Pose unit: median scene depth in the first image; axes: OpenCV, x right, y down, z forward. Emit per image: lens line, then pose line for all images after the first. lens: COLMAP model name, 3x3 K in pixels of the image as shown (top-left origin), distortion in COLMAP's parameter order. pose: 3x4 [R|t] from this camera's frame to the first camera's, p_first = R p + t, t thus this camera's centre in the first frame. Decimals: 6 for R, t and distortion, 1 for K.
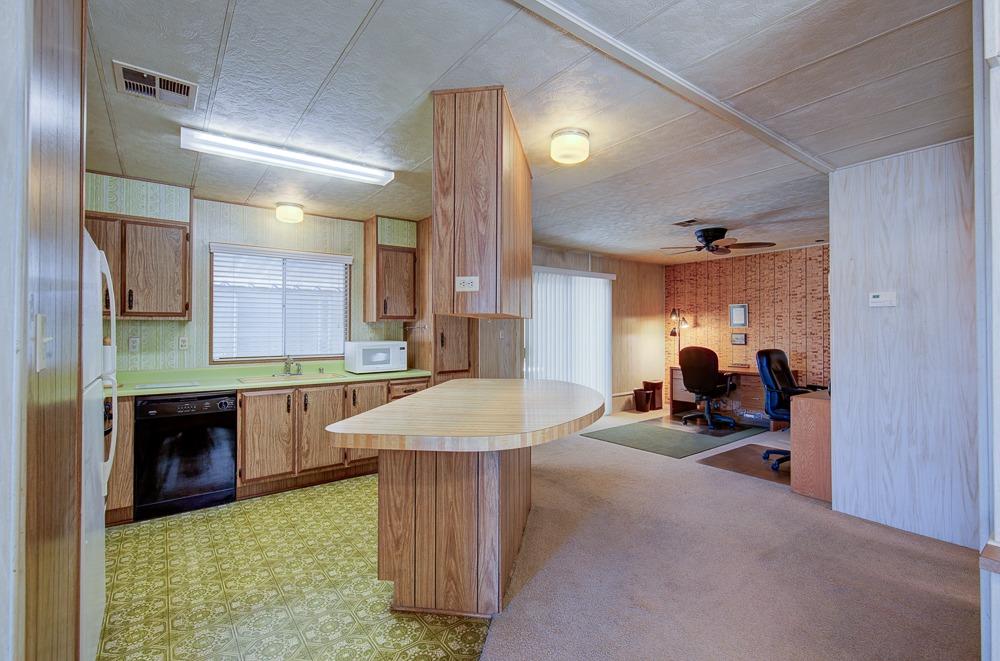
lens RADIAL K [[445.2, 0, 505.0], [0, 445.2, 310.7], [0, 0, 1]] dist [-0.000032, 0.000342]
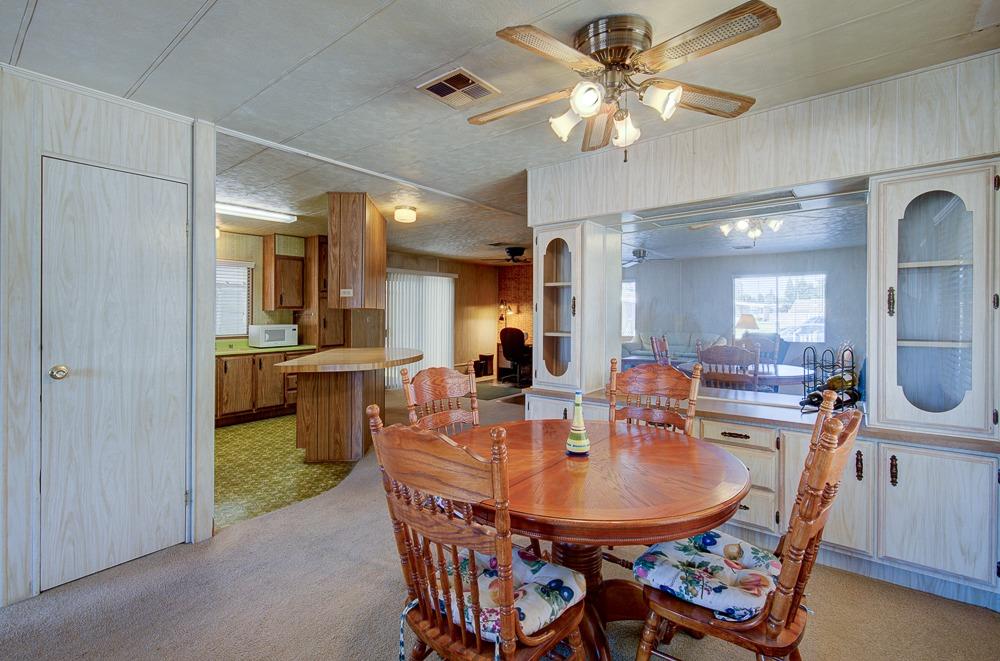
lens RADIAL K [[444.6, 0, 486.0], [0, 444.6, 301.2], [0, 0, 1]] dist [-0.000626, 0.000175]
pose [[0.971319, 0.005639, 0.237712, 0.024529], [-0.008141, 0.999921, 0.009545, -0.025308], [-0.237640, -0.011206, 0.971289, -0.551376]]
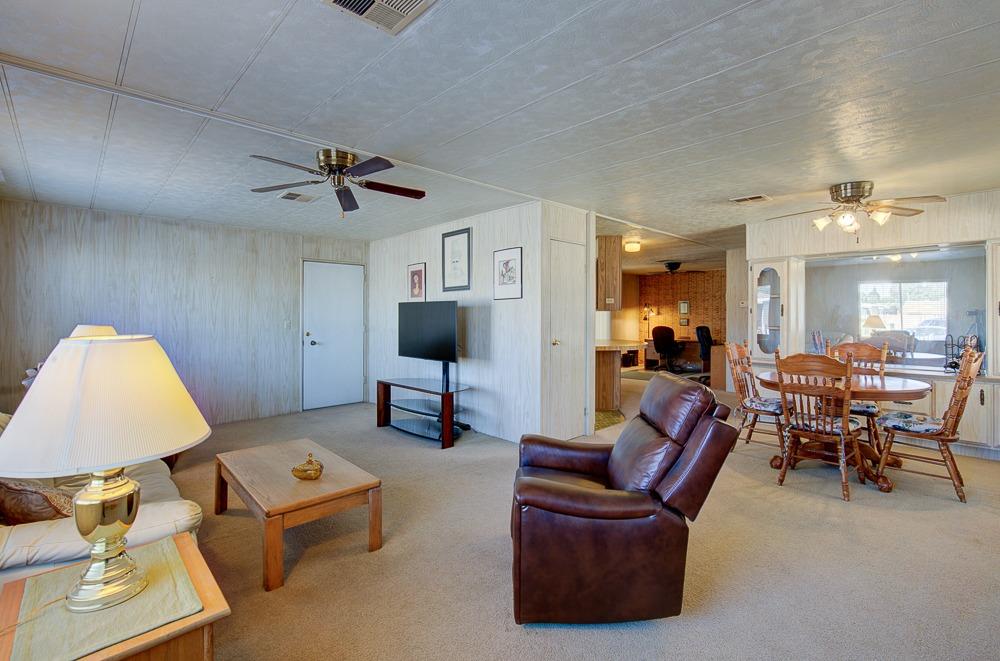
lens RADIAL K [[447.0, 0, 502.8], [0, 447.0, 298.4], [0, 0, 1]] dist [-0.000798, 0.000040]
pose [[0.992583, 0.006029, 0.121419, -0.619782], [-0.006361, 0.999977, 0.002352, -0.043086], [-0.121402, -0.003107, 0.992599, -1.017436]]
